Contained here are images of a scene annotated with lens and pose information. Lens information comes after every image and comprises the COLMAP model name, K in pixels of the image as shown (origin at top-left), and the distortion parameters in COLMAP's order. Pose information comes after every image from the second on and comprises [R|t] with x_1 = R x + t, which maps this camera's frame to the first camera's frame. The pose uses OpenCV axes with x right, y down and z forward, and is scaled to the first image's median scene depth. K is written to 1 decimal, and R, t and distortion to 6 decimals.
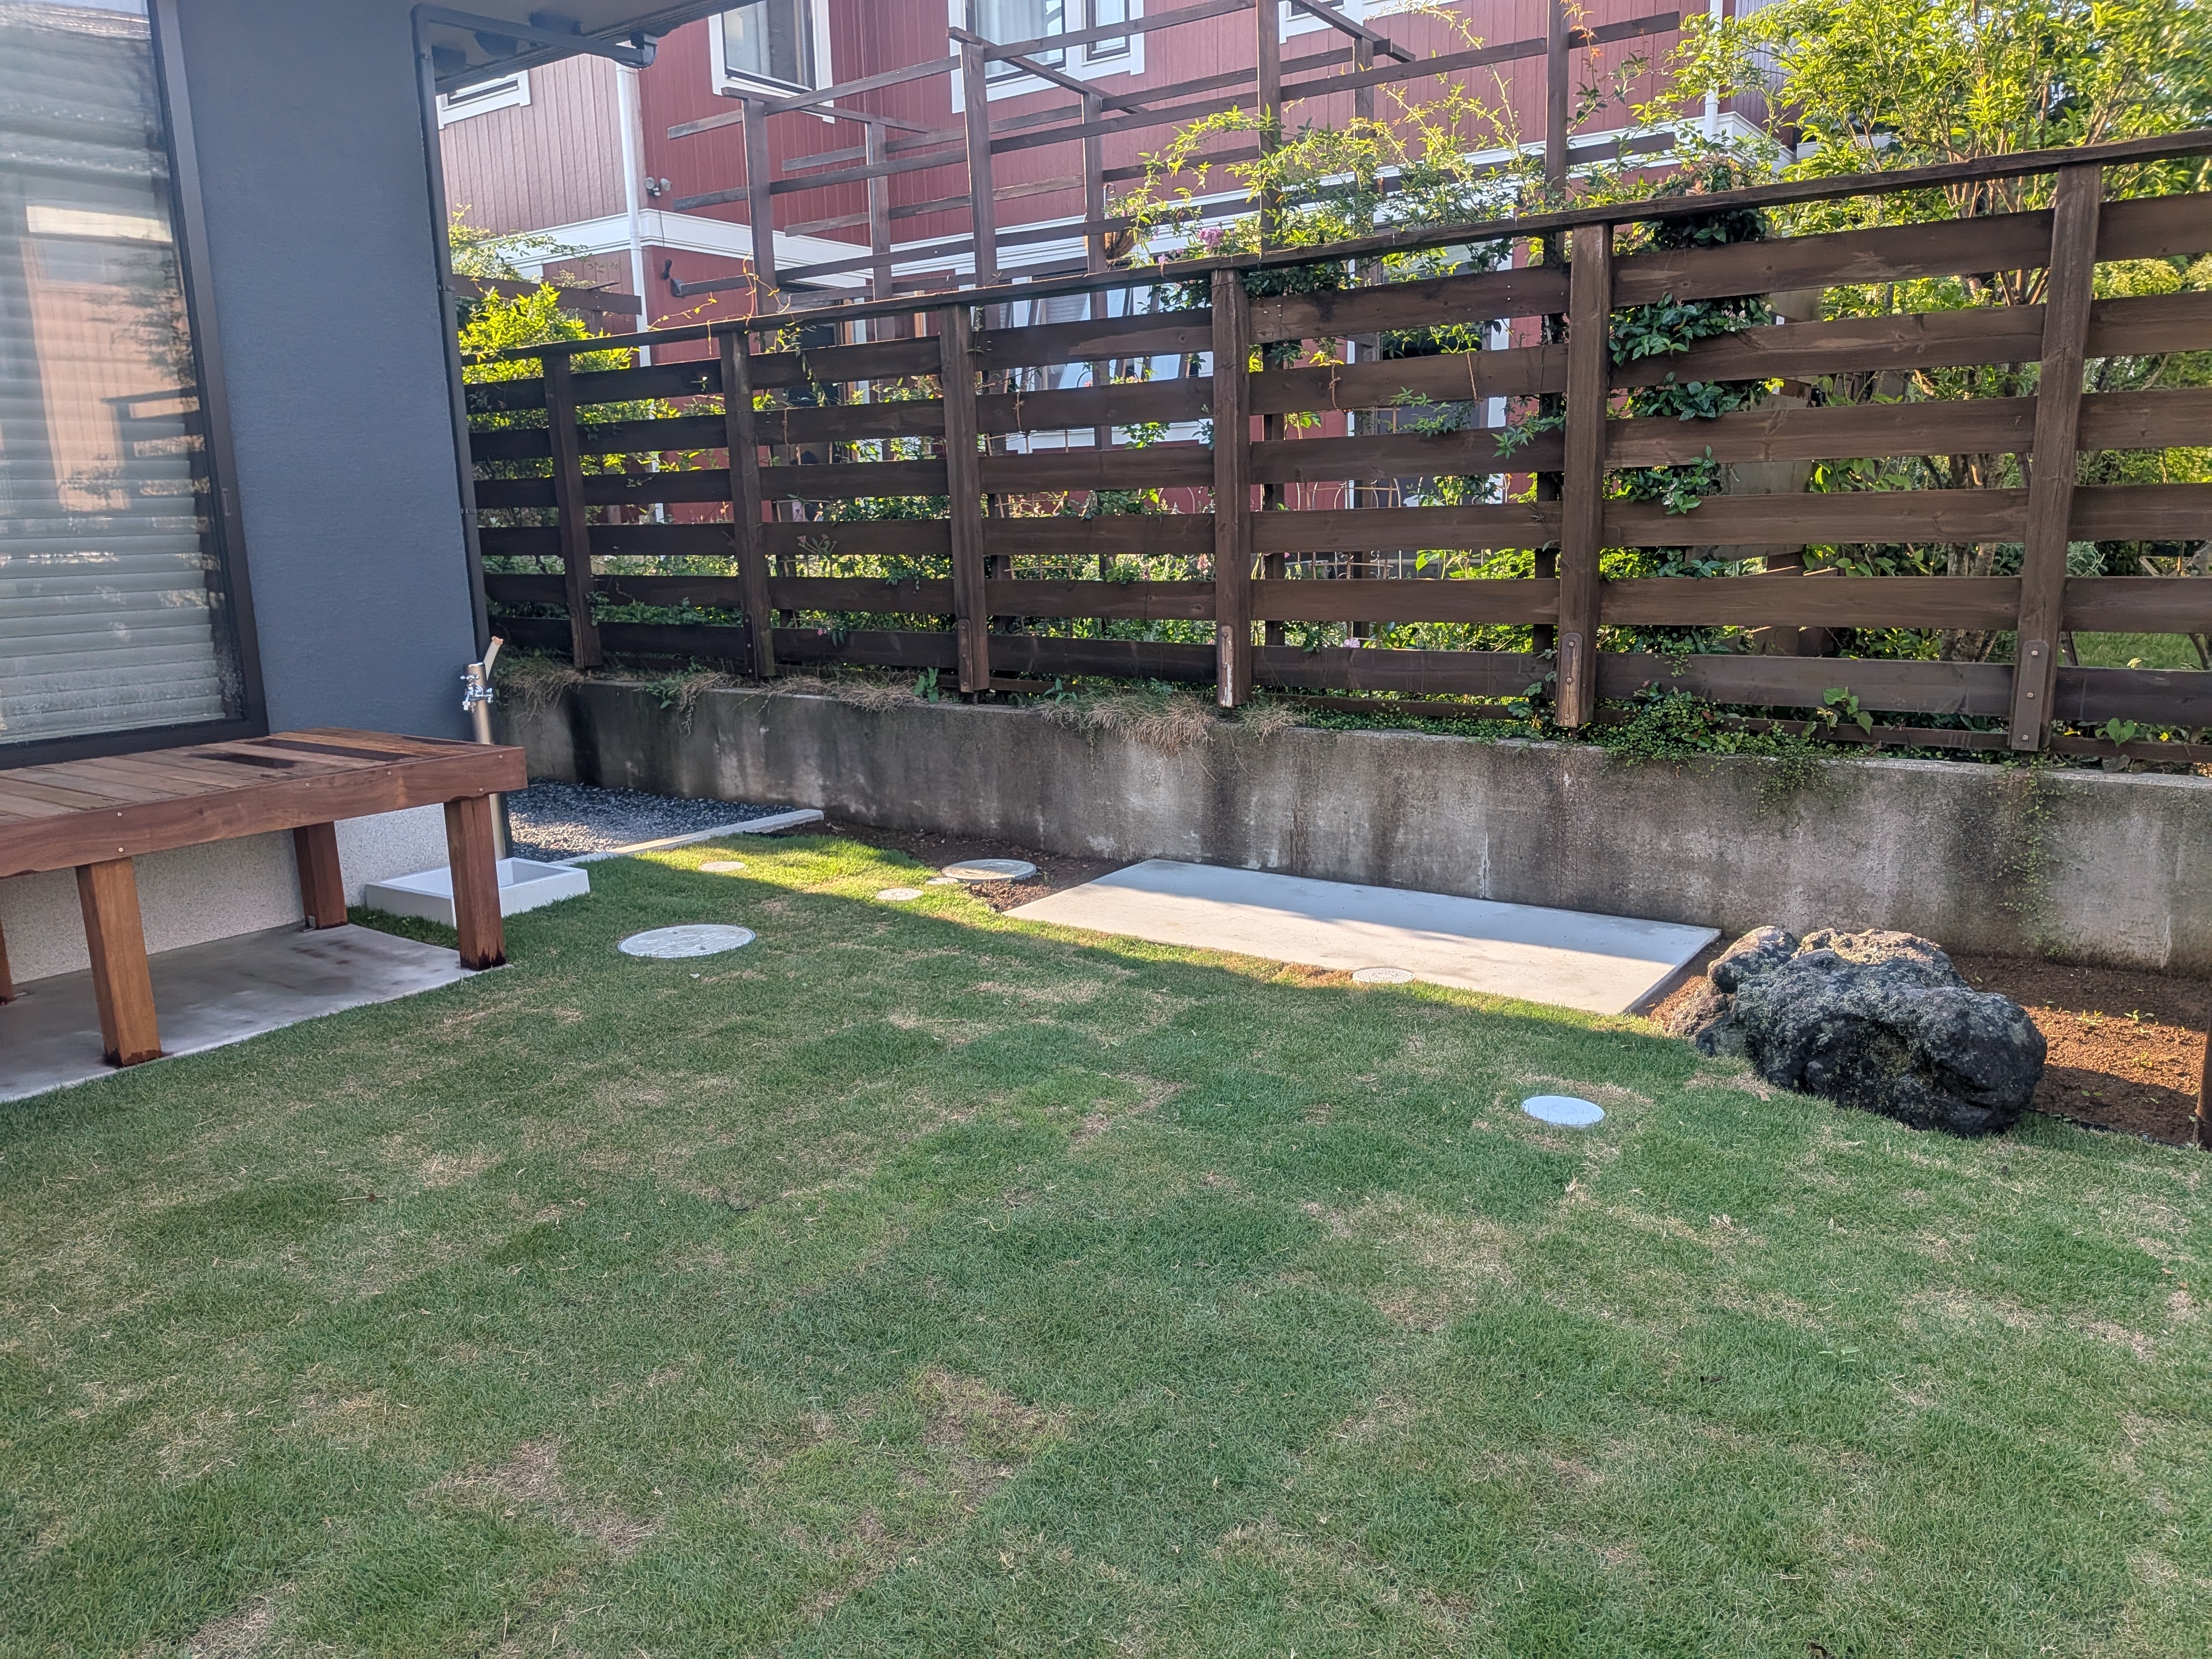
lens RADIAL K [[1574.2, 0, 1104.2], [0, 1574.2, 847.4], [0, 0, 1]] dist [0.056804, -0.060071]
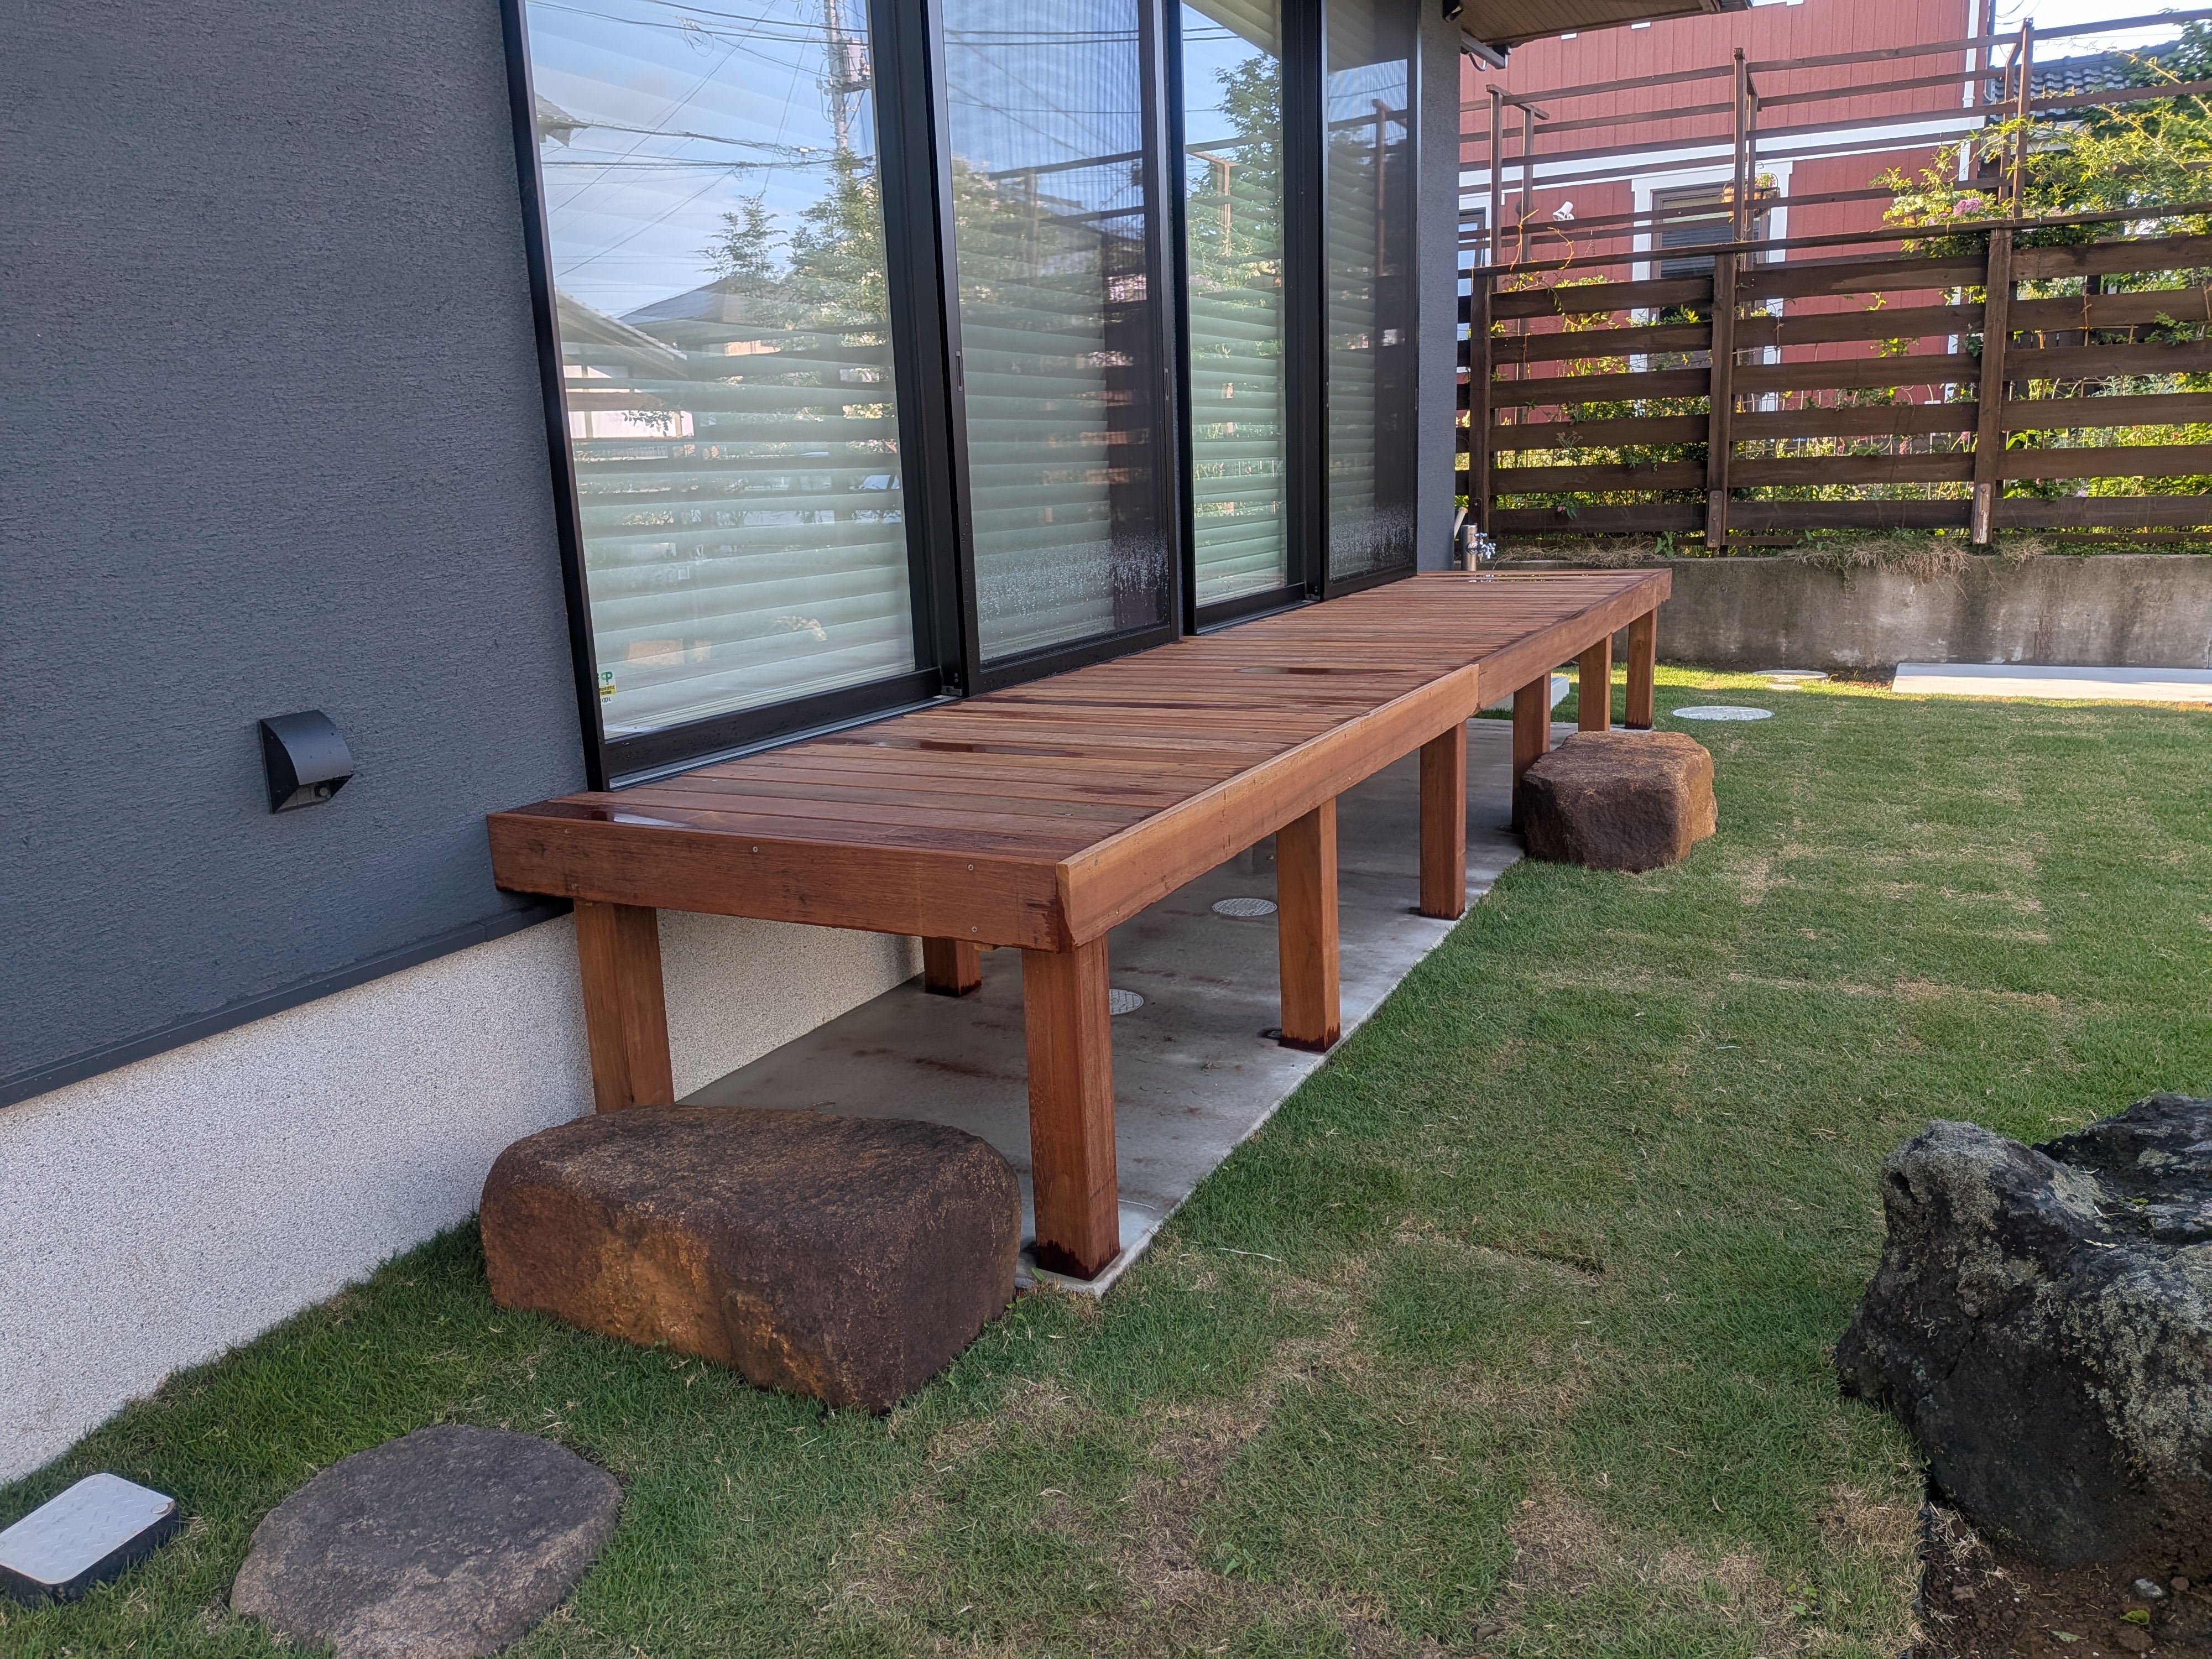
lens RADIAL K [[1574.2, 0, 1108.5], [0, 1574.2, 812.0], [0, 0, 1]] dist [0.056804, -0.060071]
pose [[0.989339, -0.035723, 0.141181, -0.875765], [0.036717, 0.999316, -0.004445, 0.121762], [-0.140926, 0.009581, 0.989974, -0.256972]]
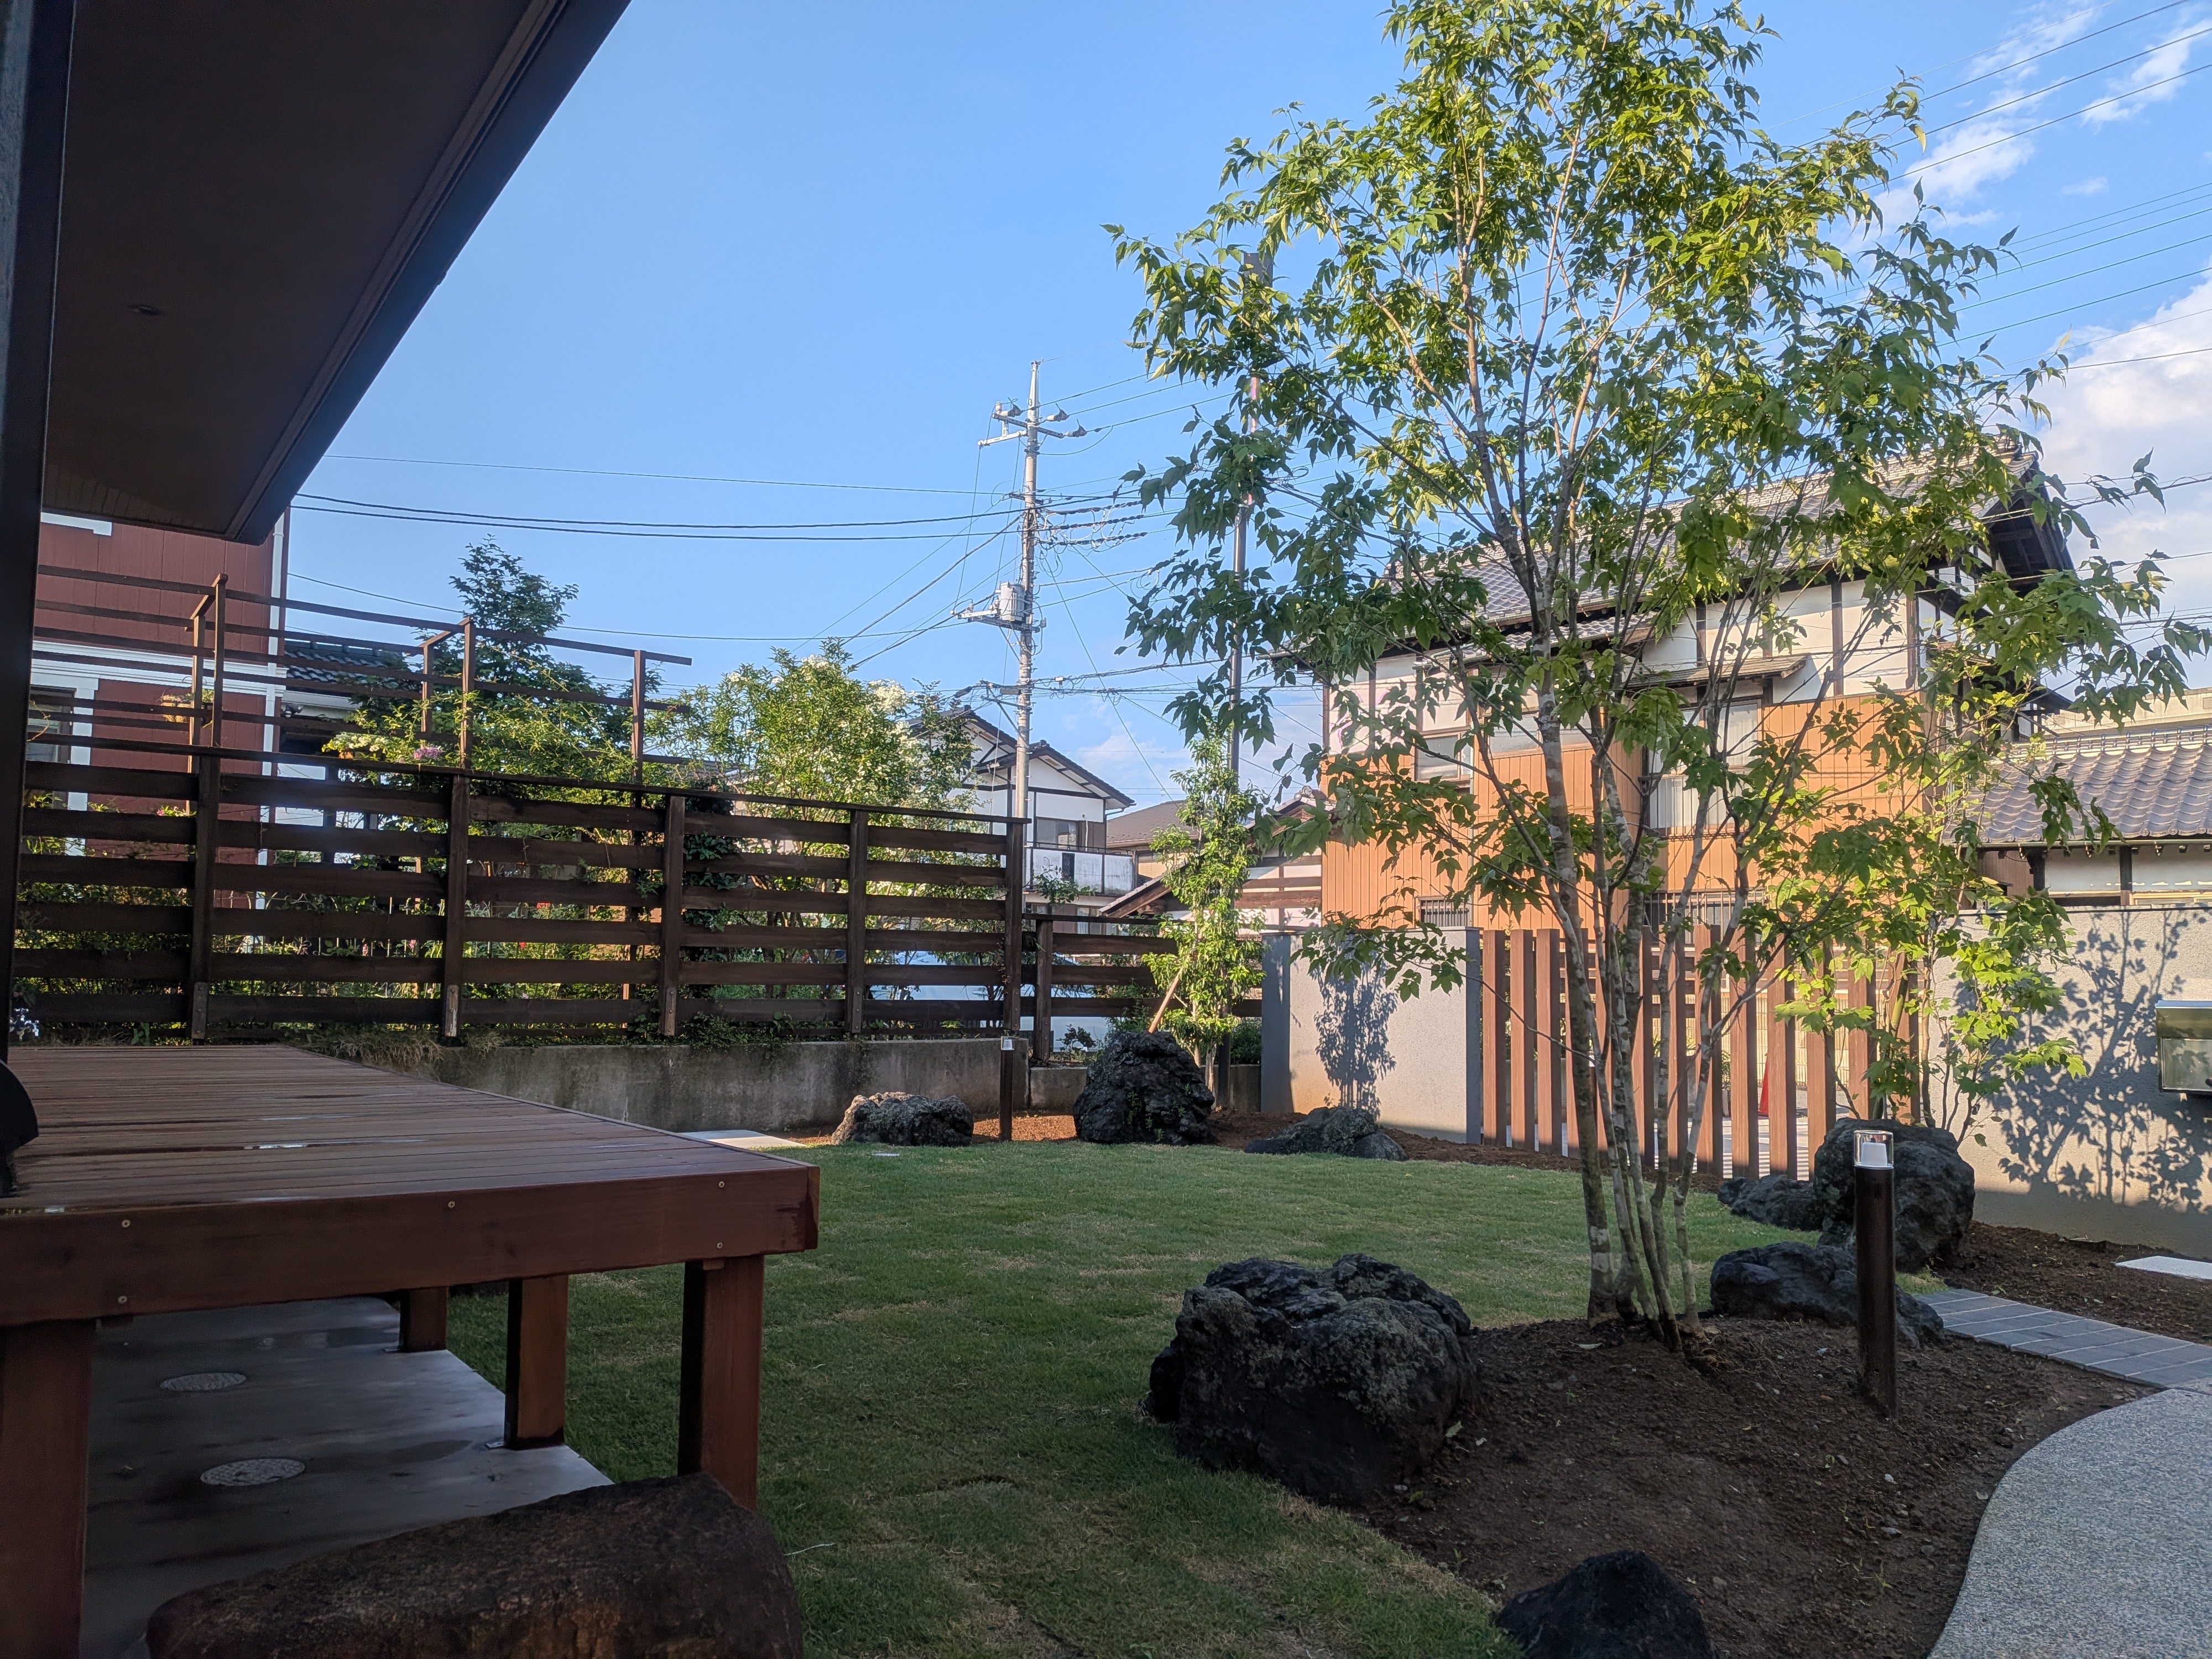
lens RADIAL K [[1574.2, 0, 1111.9], [0, 1574.2, 885.8], [0, 0, 1]] dist [0.056804, -0.060071]
pose [[0.331912, 0.097789, 0.938228, -1.200617], [0.178682, 0.970088, -0.164321, 0.141624], [-0.926233, 0.222185, 0.304511, -0.117626]]
